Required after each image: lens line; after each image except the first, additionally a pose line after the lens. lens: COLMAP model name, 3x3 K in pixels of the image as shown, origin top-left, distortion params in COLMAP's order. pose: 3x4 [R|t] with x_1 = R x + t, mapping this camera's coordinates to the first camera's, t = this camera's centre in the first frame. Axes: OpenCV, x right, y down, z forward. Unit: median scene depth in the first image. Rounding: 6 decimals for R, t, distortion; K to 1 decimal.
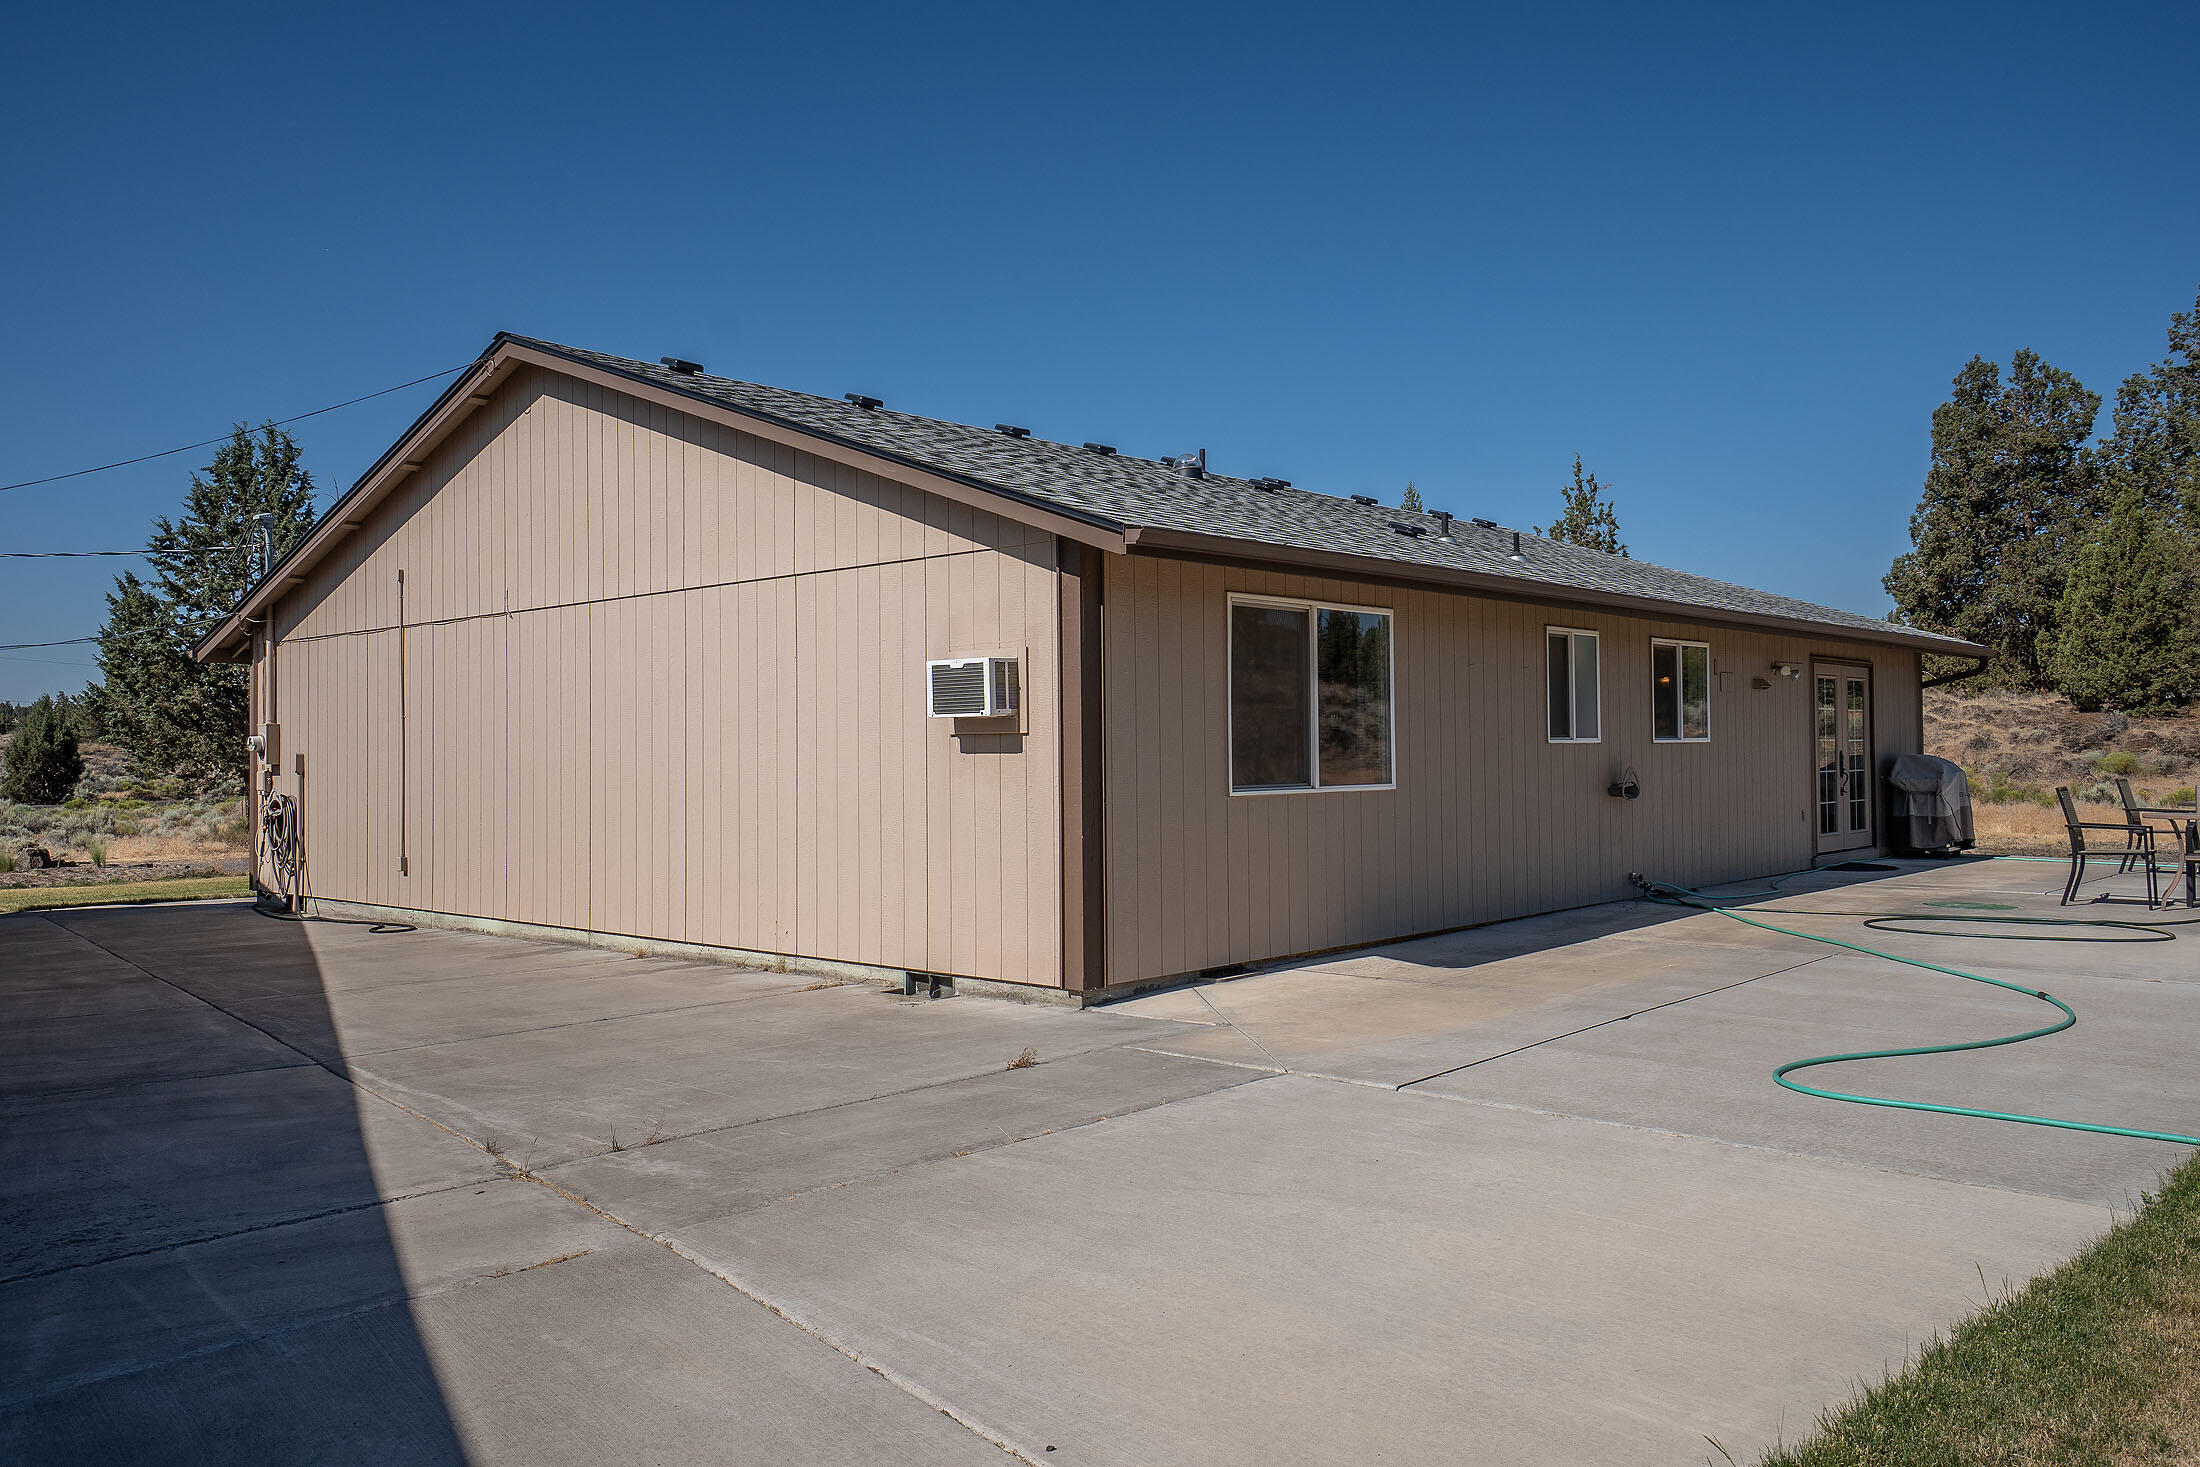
lens RADIAL K [[1644.8, 0, 1094.7], [0, 1644.8, 859.6], [0, 0, 1]] dist [-0.037178, 0.020056]
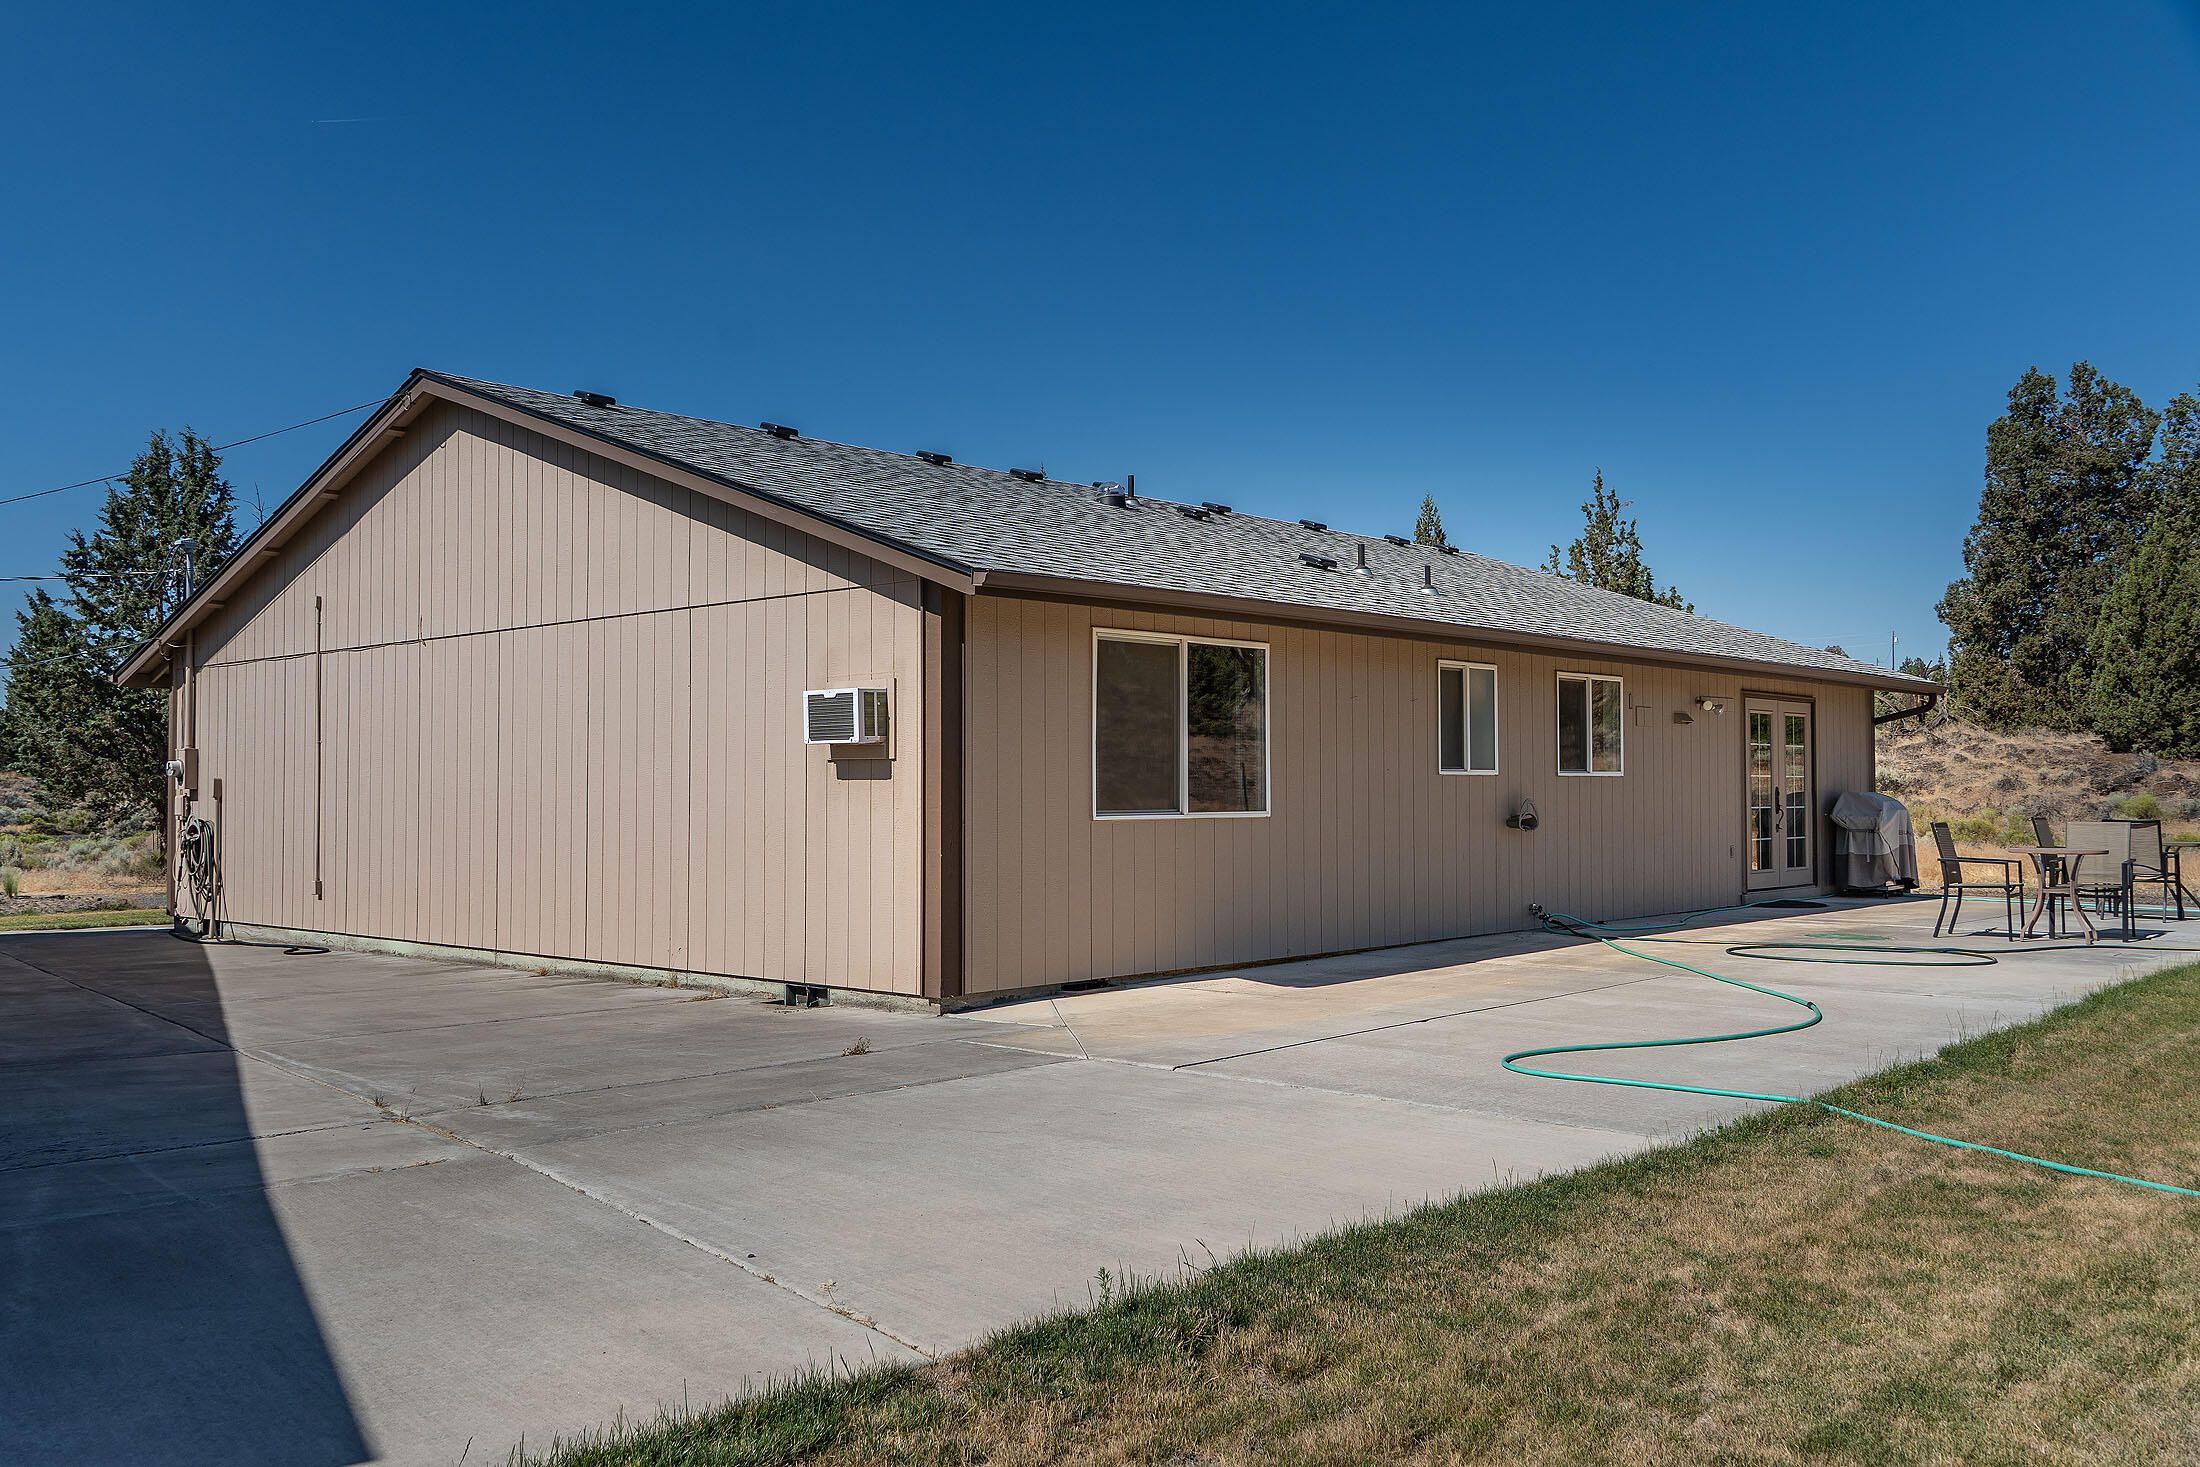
lens RADIAL K [[1842.9, 0, 1098.0], [0, 1842.9, 902.2], [0, 0, 1]] dist [-0.050025, -0.034483]
pose [[0.999974, 0.007182, 0.000350, 0.067547], [-0.007181, 0.999966, -0.003998, 0.014754], [-0.000379, 0.003996, 0.999992, -0.145642]]
